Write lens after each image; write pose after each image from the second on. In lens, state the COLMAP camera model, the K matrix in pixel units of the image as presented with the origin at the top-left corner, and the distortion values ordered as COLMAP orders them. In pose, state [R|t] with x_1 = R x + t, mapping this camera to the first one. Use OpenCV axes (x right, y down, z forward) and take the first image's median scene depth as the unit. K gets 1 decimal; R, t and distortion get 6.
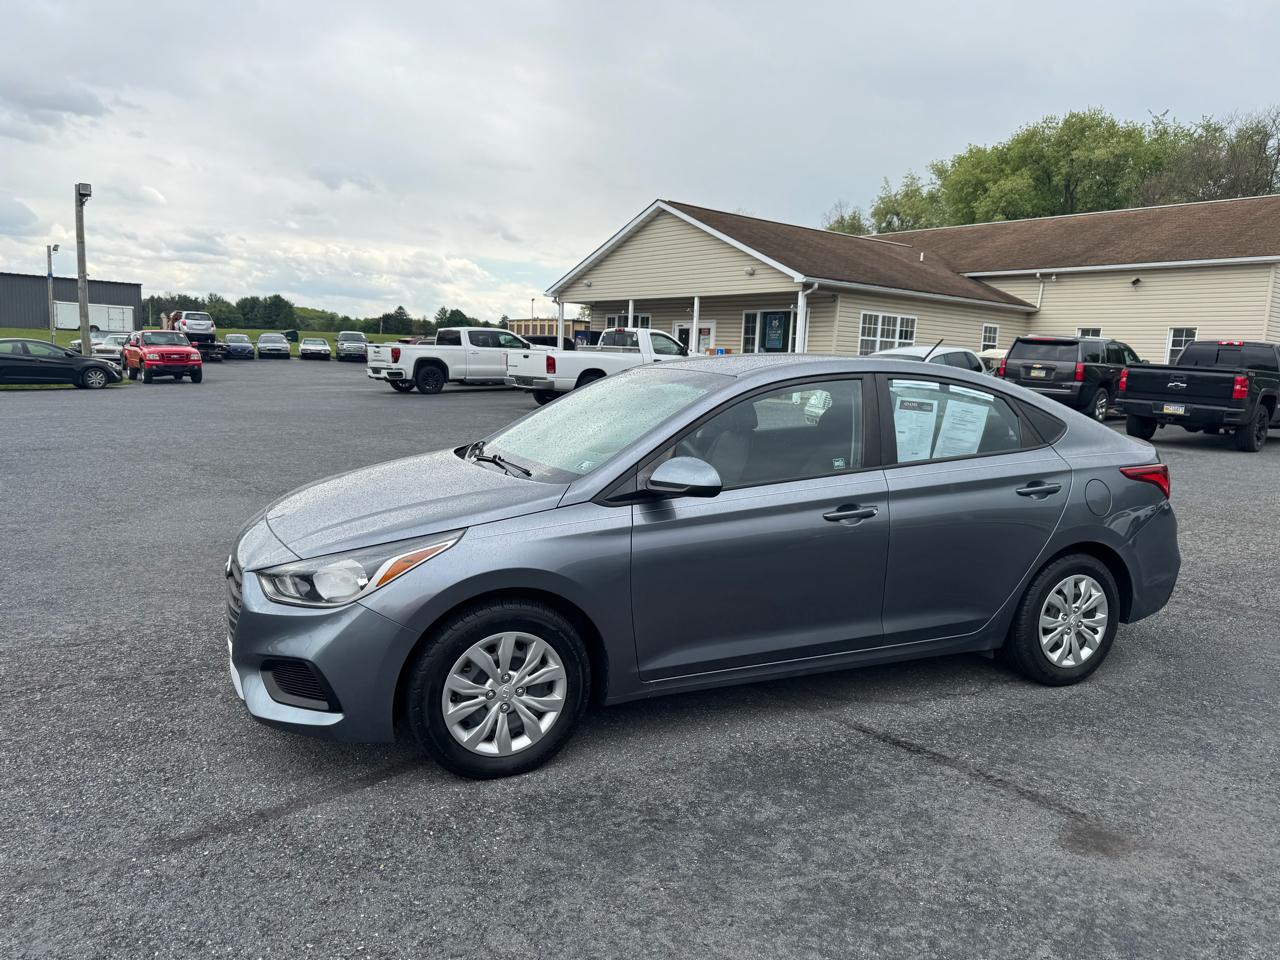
lens RADIAL K [[915.9, 0, 645.5], [0, 915.9, 479.1], [0, 0, 1]] dist [0.023527, -0.031286]
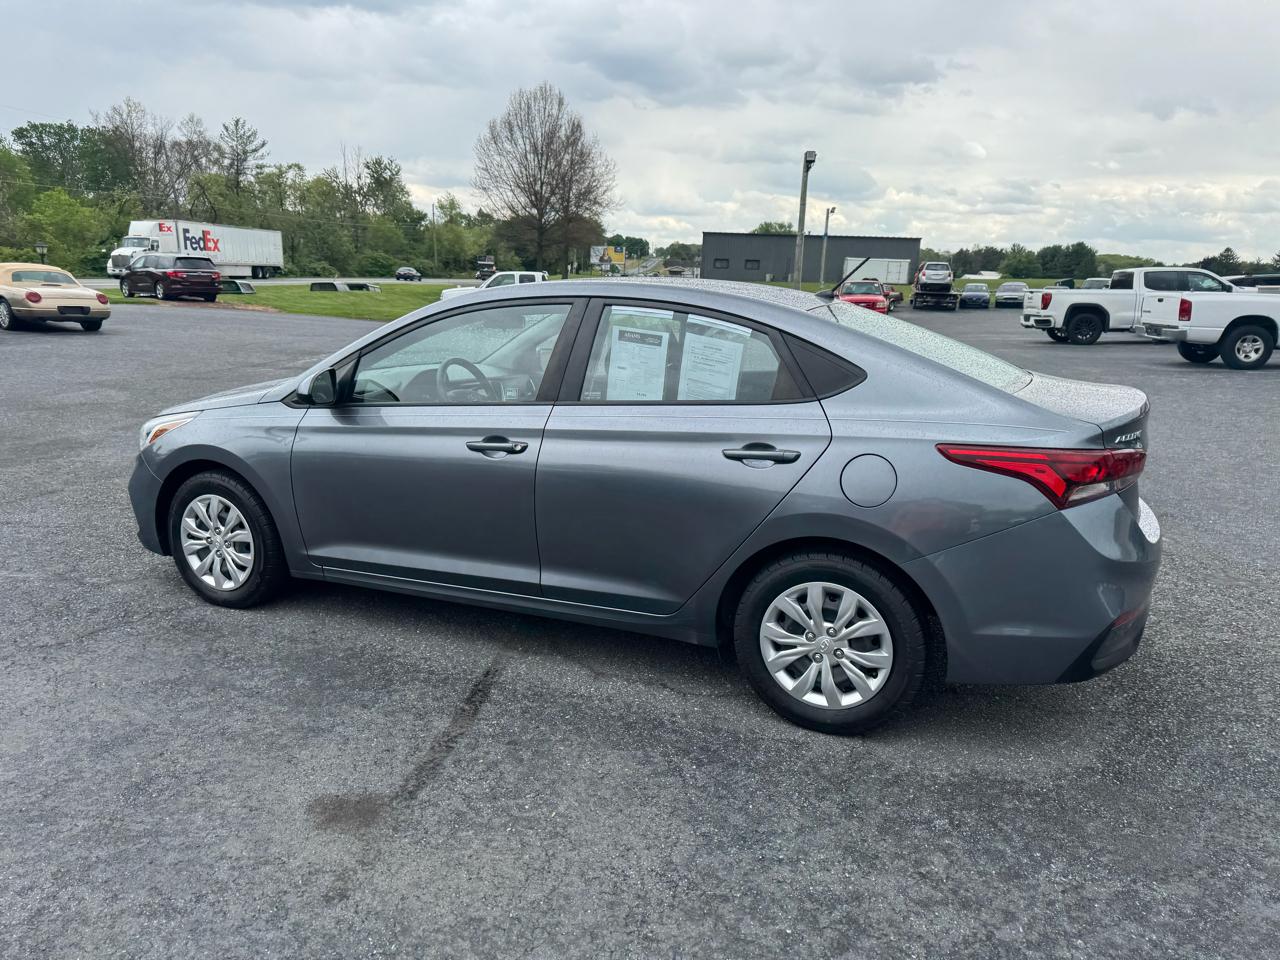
lens RADIAL K [[913.8, 0, 634.5], [0, 913.8, 479.3], [0, 0, 1]] dist [0.038372, -0.047450]
pose [[0.673213, 0.138986, -0.726269, 0.209483], [-0.100774, 0.990258, 0.096094, -0.007052], [0.732549, 0.008498, 0.680661, 0.096295]]
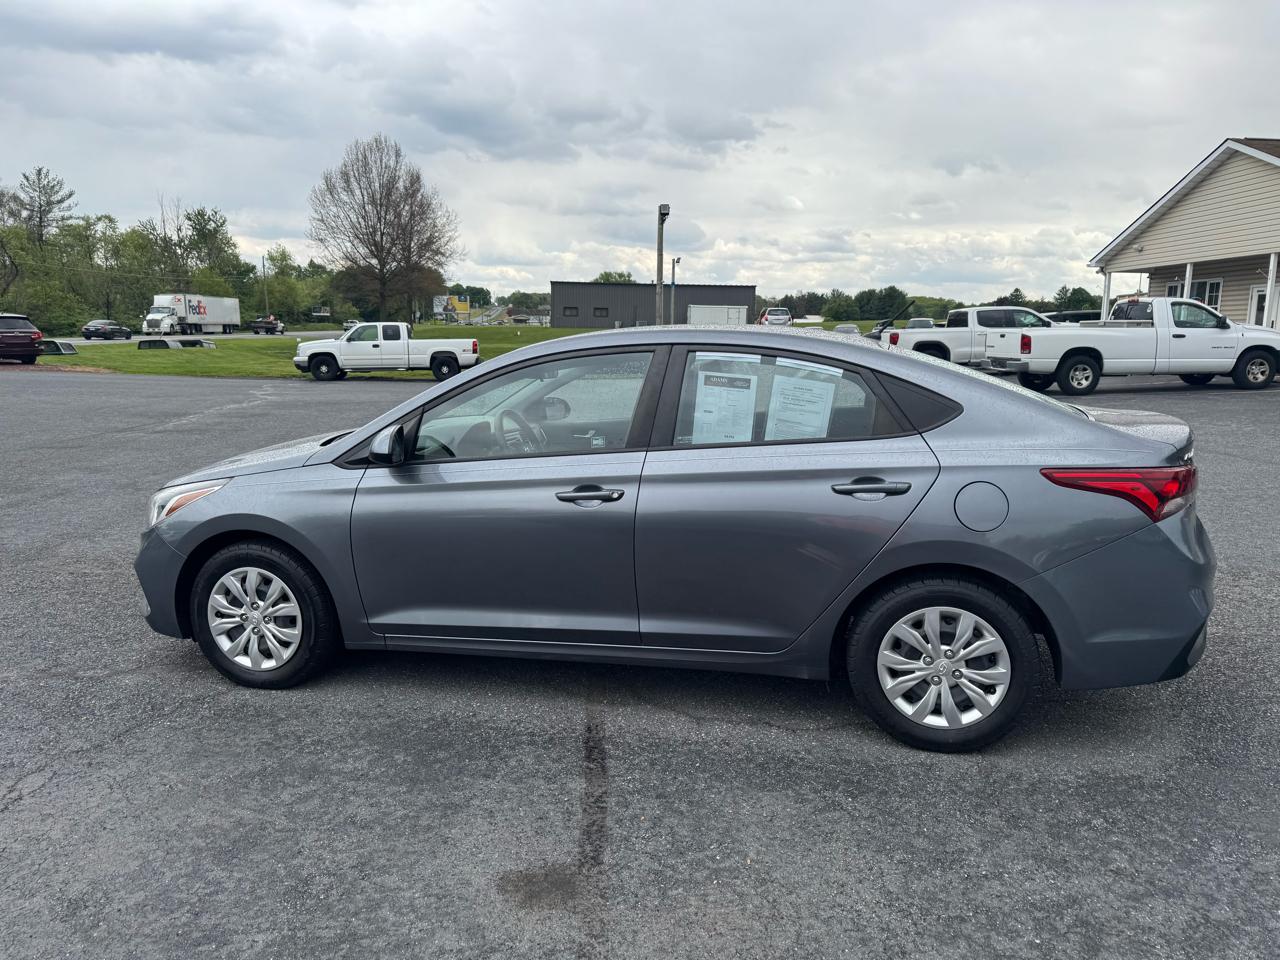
lens RADIAL K [[910.6, 0, 647.8], [0, 910.6, 479.8], [0, 0, 1]] dist [0.041968, -0.050836]
pose [[0.797539, 0.063198, -0.599948, 0.171711], [-0.054034, 0.997984, 0.033296, -0.002768], [0.600843, 0.005863, 0.799346, 0.061388]]
